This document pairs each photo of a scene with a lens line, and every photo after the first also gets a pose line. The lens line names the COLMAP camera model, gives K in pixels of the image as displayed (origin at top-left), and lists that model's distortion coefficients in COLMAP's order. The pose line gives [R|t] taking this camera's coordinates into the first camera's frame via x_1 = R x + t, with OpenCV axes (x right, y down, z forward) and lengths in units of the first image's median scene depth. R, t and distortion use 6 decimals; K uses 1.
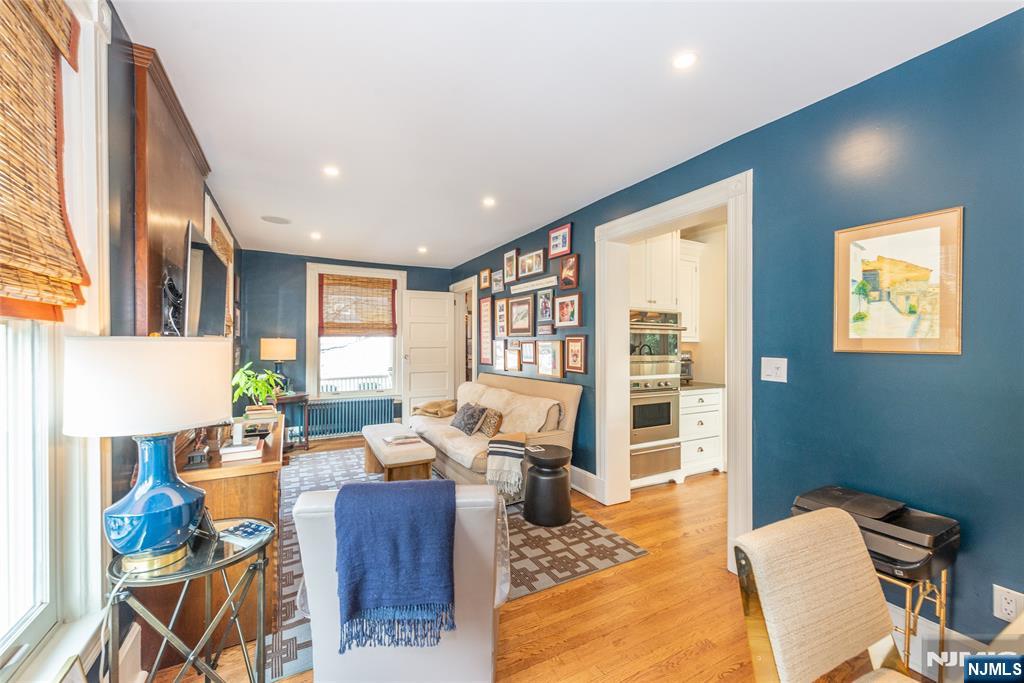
lens RADIAL K [[406.3, 0, 501.1], [0, 406.3, 344.0], [0, 0, 1]] dist [0.014926, -0.001292]
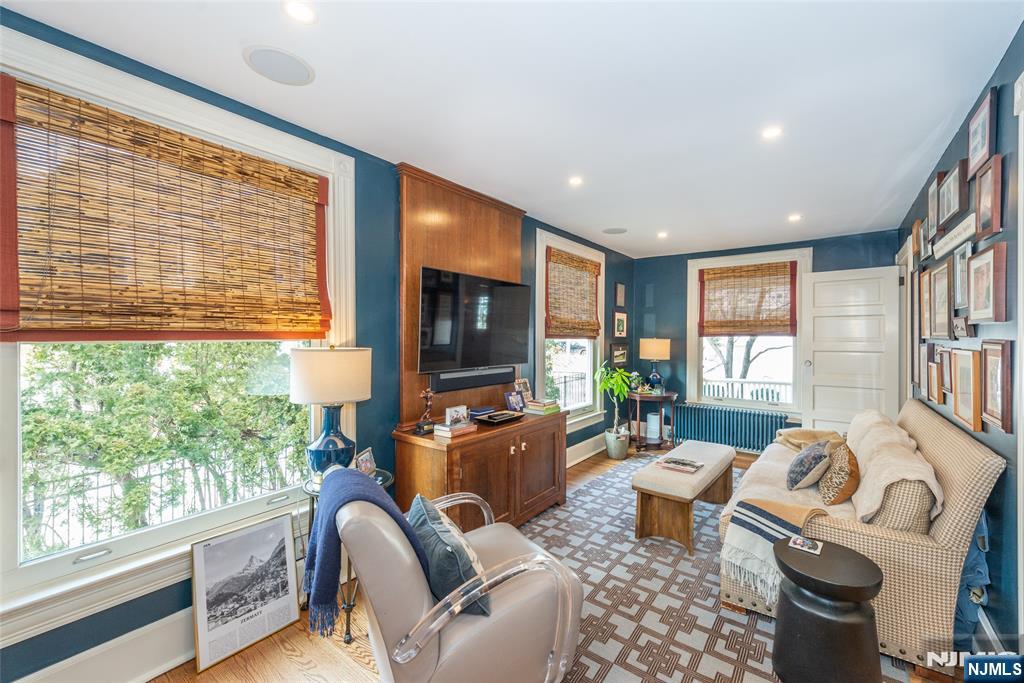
lens RADIAL K [[406.3, 0, 509.7], [0, 406.3, 339.4], [0, 0, 1]] dist [0.014926, -0.001292]
pose [[0.441684, 0.004194, -0.897161, 0.204843], [-0.003535, 0.999989, 0.002935, -0.012481], [0.897164, 0.001875, 0.441694, 0.190068]]
